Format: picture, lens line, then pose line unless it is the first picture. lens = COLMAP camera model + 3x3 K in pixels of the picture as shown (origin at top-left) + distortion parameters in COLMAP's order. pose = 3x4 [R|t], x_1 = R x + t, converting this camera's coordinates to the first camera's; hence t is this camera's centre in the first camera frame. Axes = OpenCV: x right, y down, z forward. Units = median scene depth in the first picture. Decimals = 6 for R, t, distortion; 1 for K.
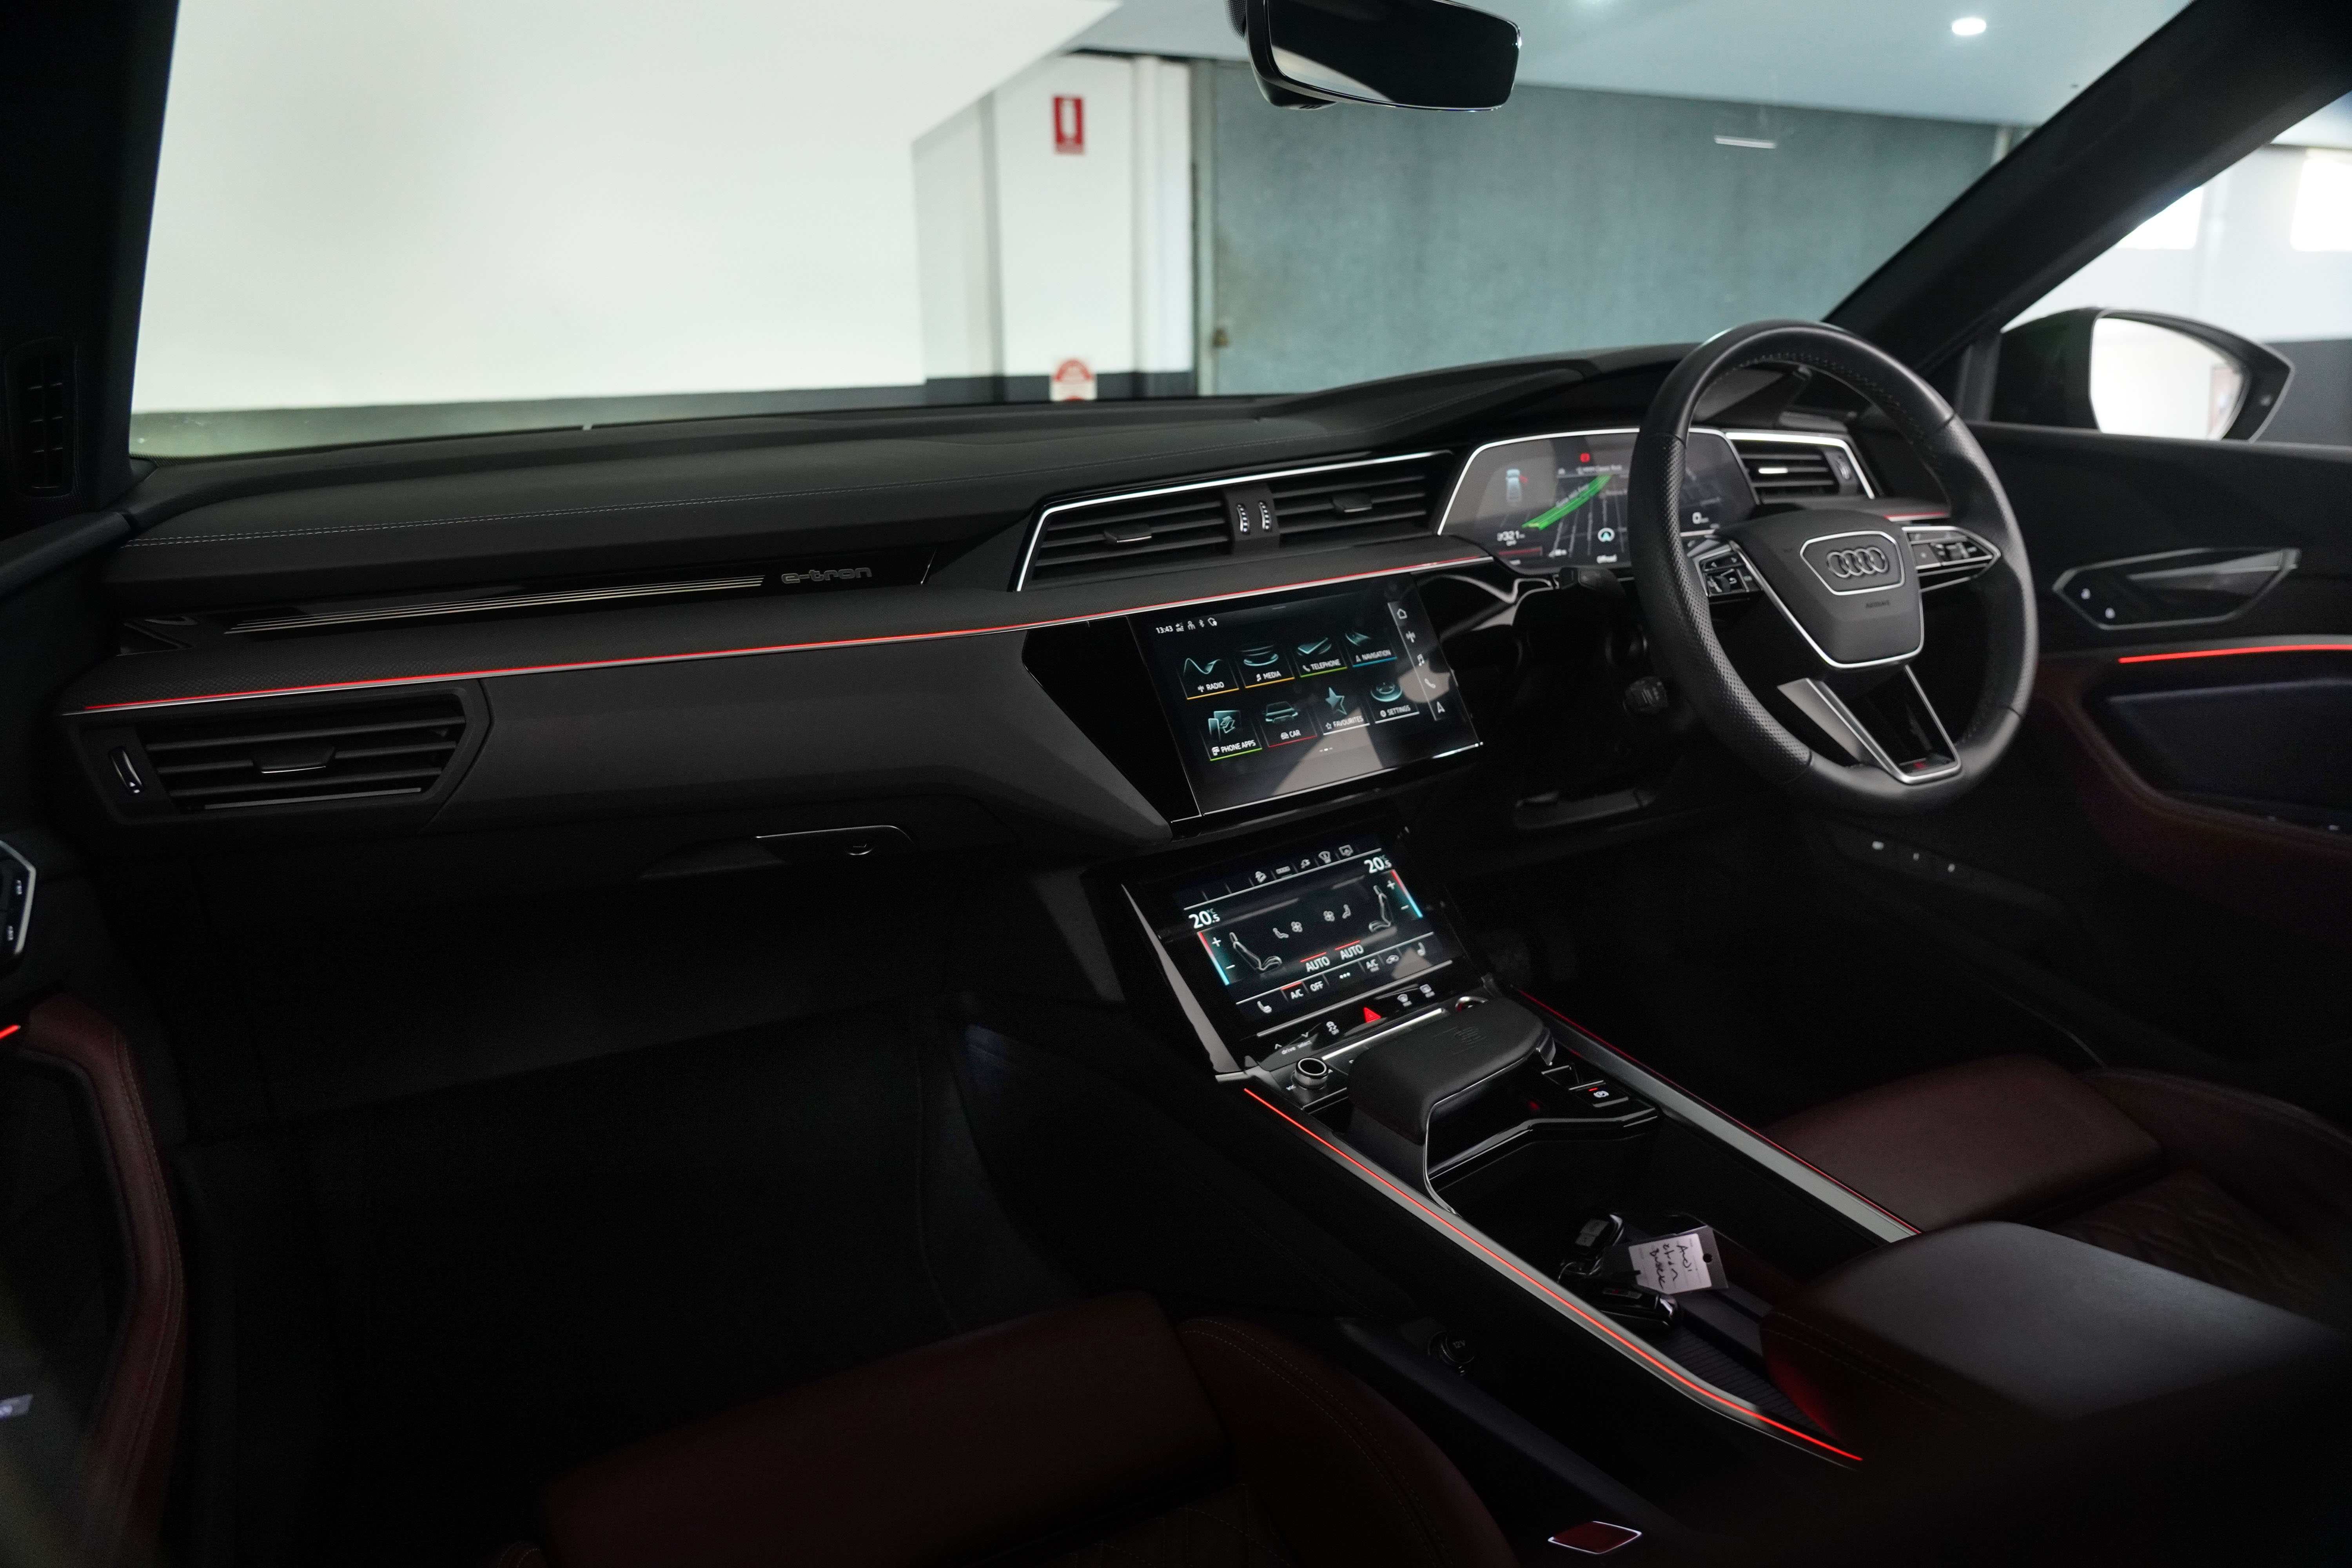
lens RADIAL K [[1617.9, 0, 1176.0], [0, 1617.9, 784.0], [0, 0, 1]] dist [0.001429, 0.000735]
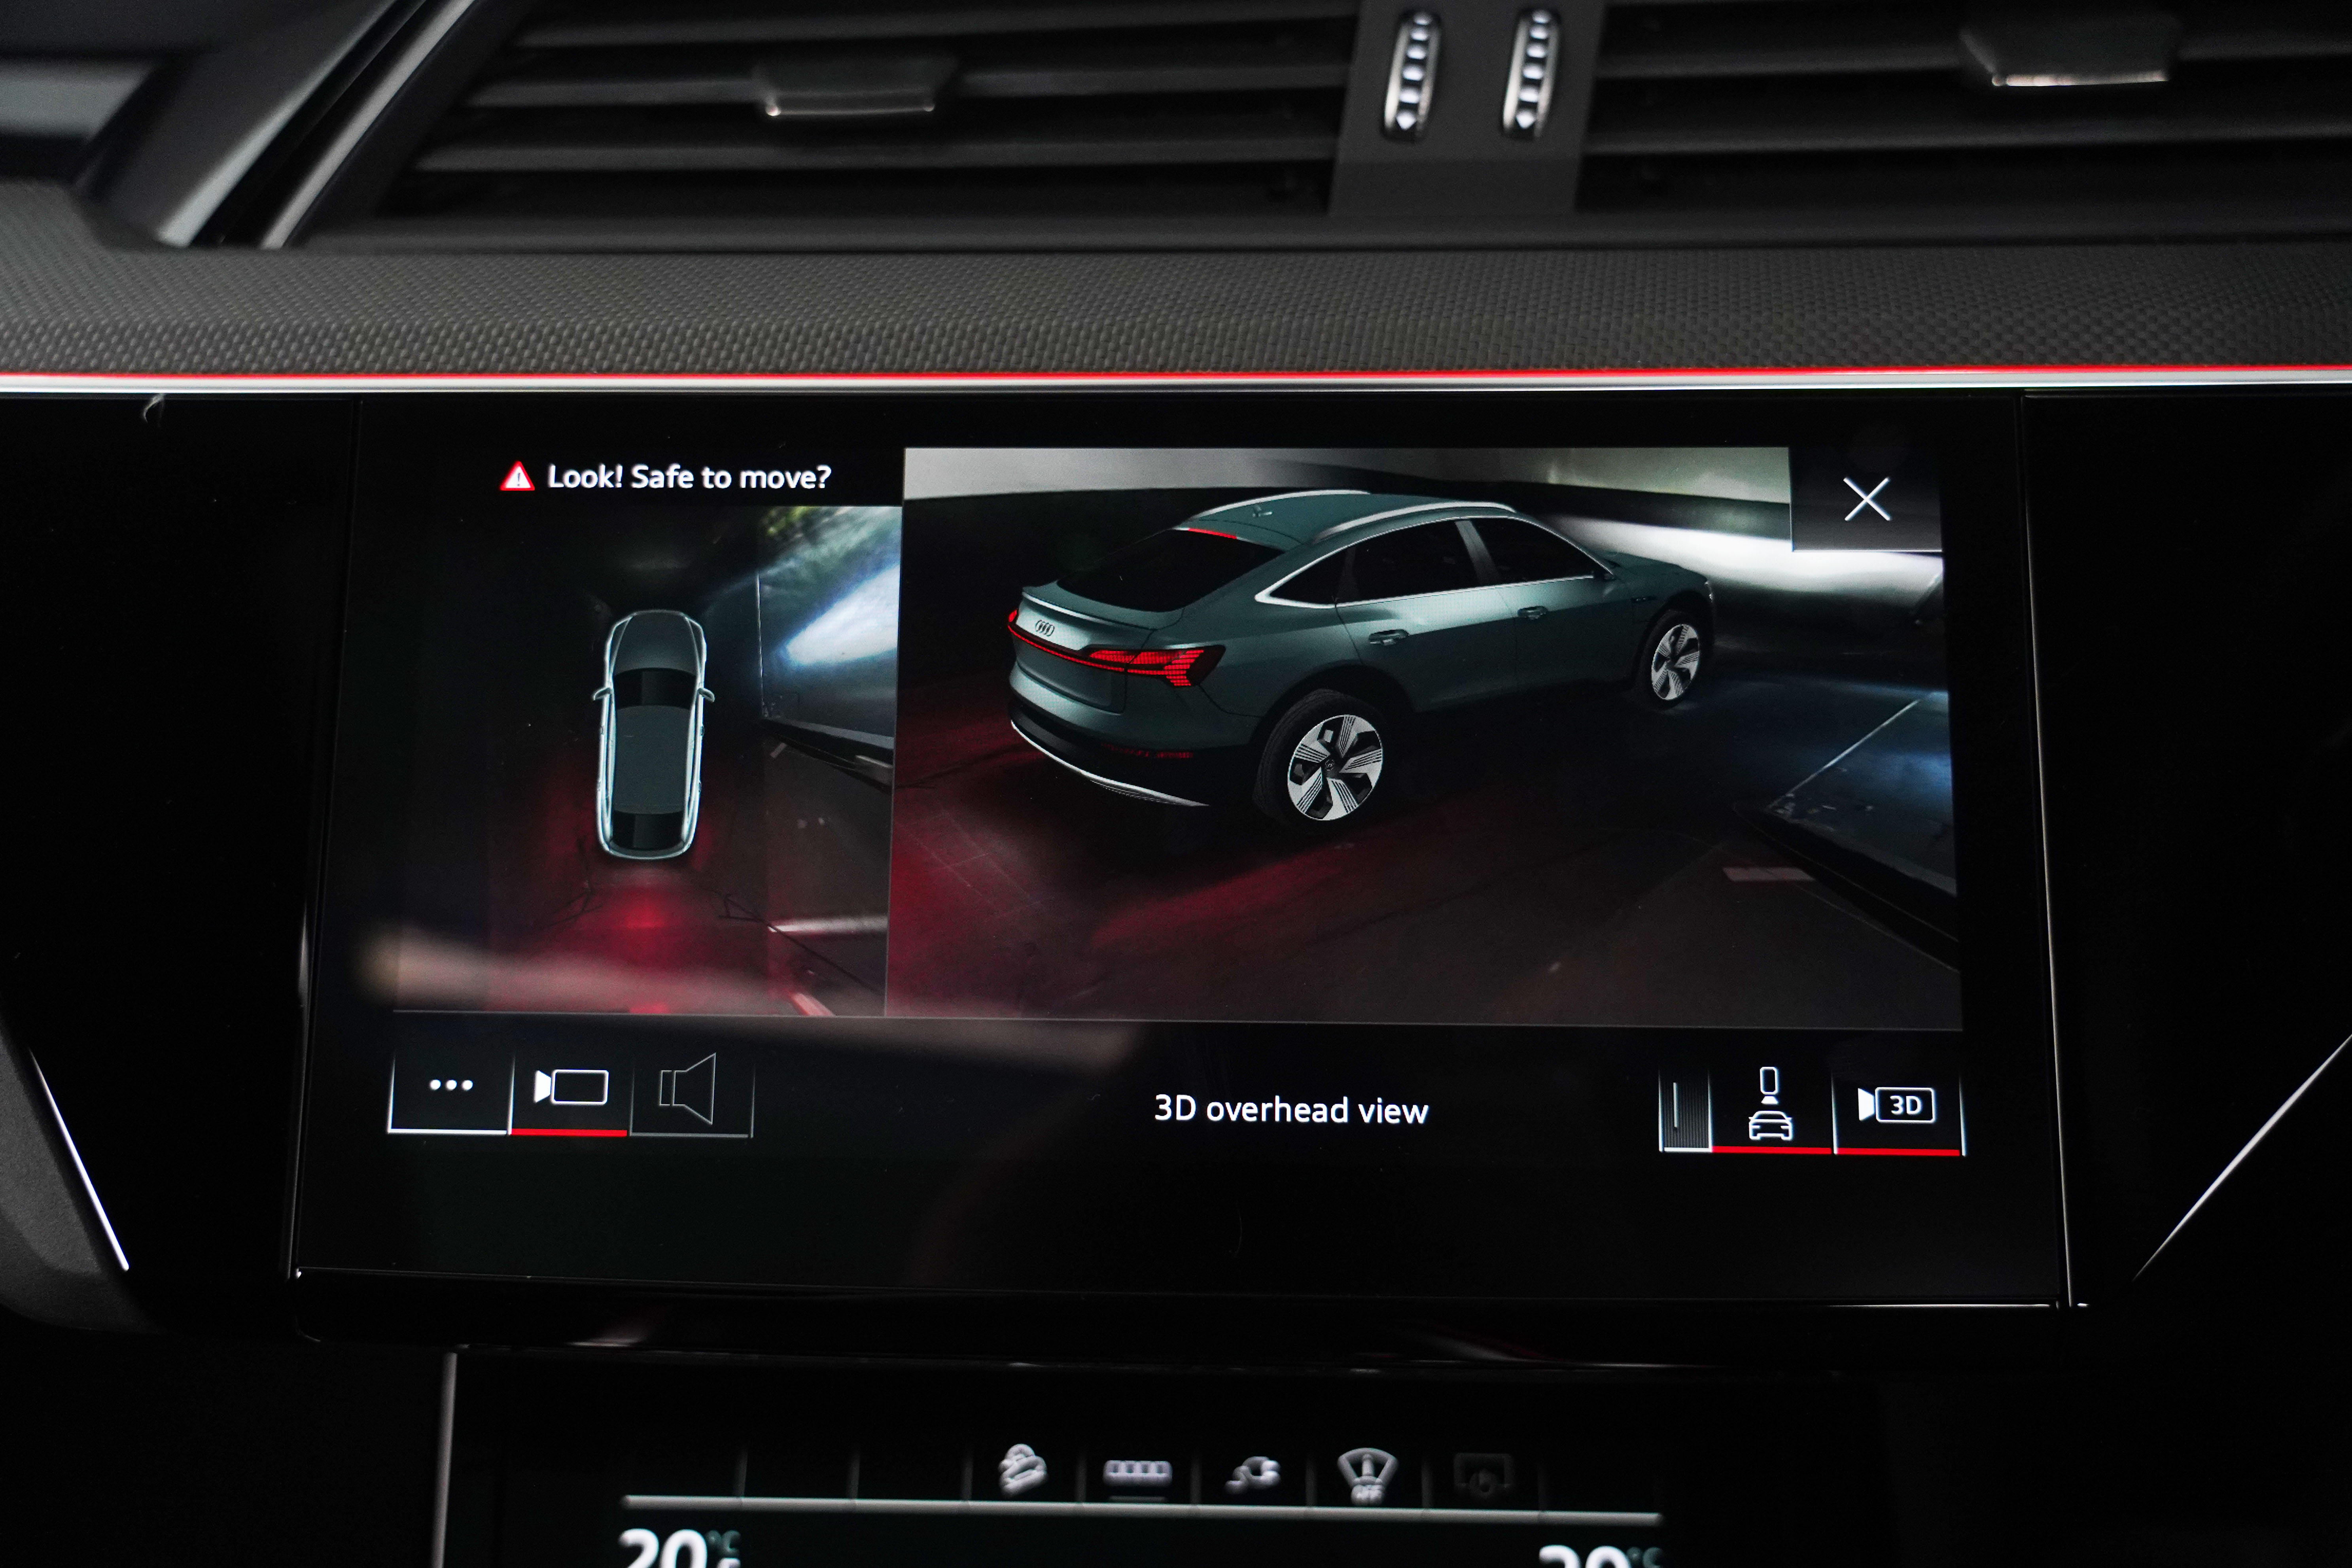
lens RADIAL K [[2328.4, 0, 1167.7], [0, 2328.4, 775.4], [0, 0, 1]] dist [0.010494, -0.008830]
pose [[0.747106, 0.263127, -0.610407, 0.231321], [-0.181204, 0.964155, 0.193832, -0.109434], [0.639529, -0.034205, 0.768006, 0.624615]]
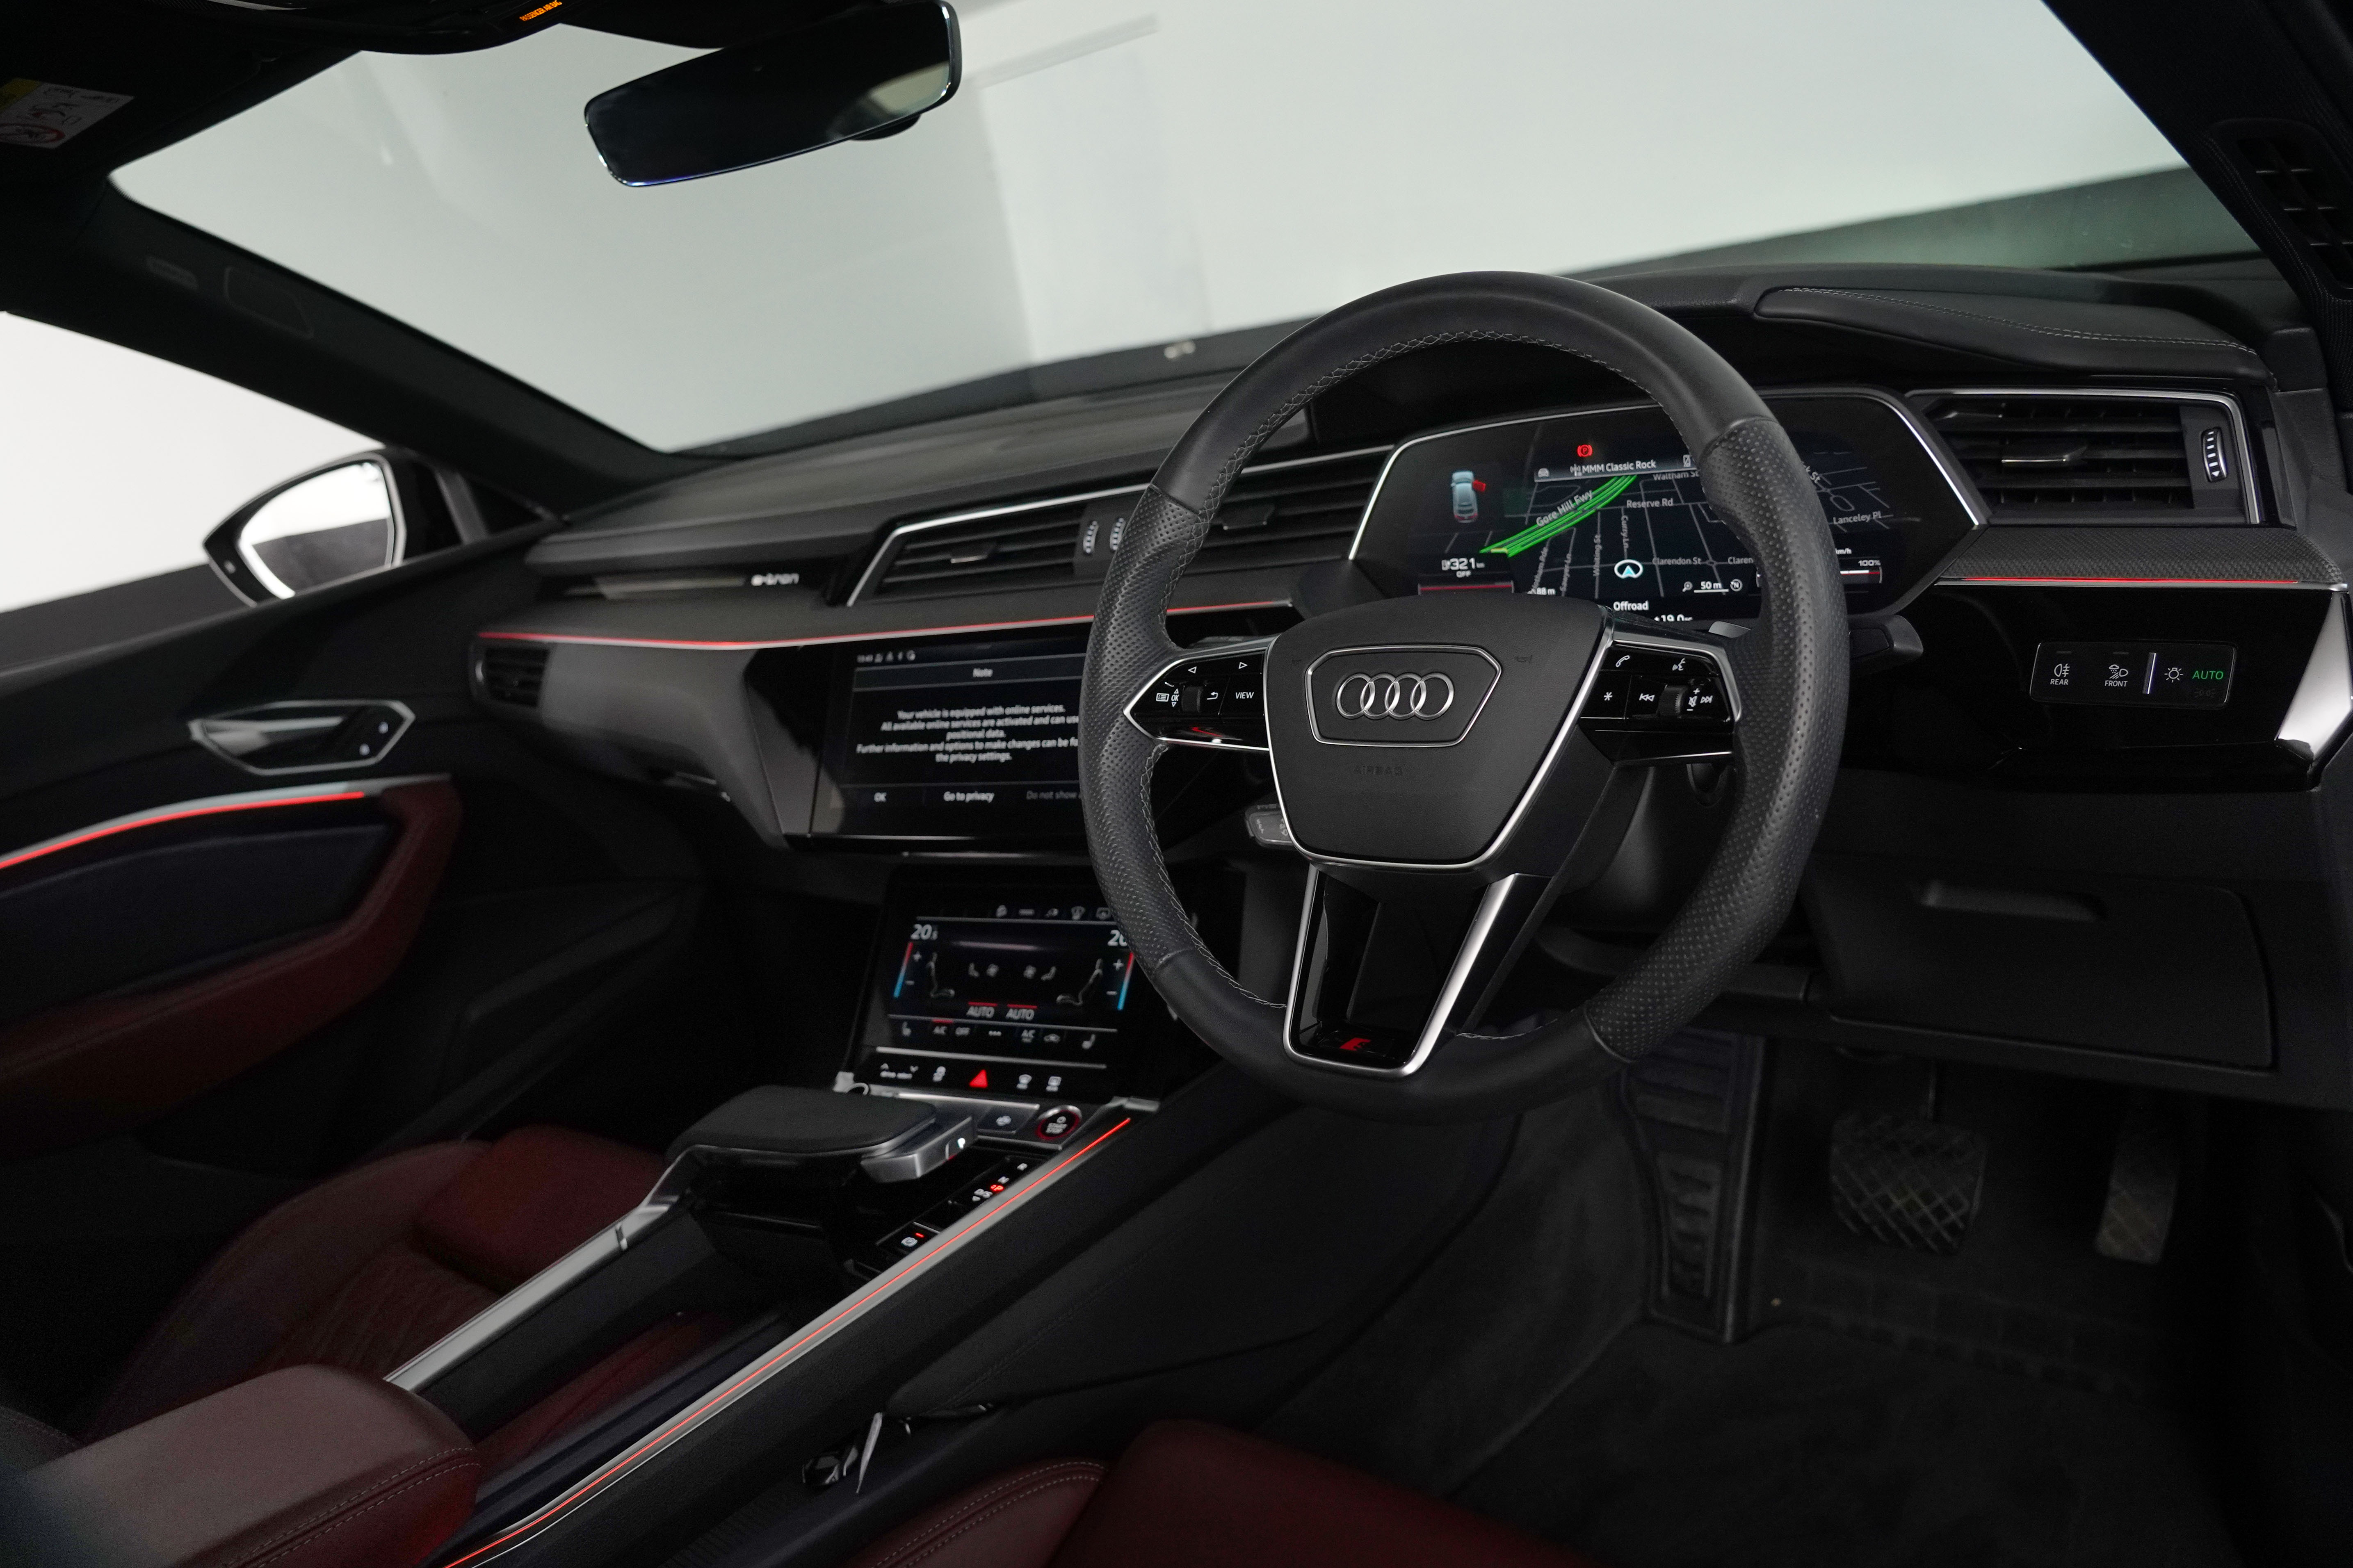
lens RADIAL K [[1618.3, 0, 1176.5], [0, 1618.3, 784.0], [0, 0, 1]] dist [0.001429, 0.000735]
pose [[0.384465, 0.215960, -0.897523, 0.826791], [-0.078801, 0.976380, 0.201179, -0.193960], [0.919770, -0.006620, 0.392402, 0.607875]]
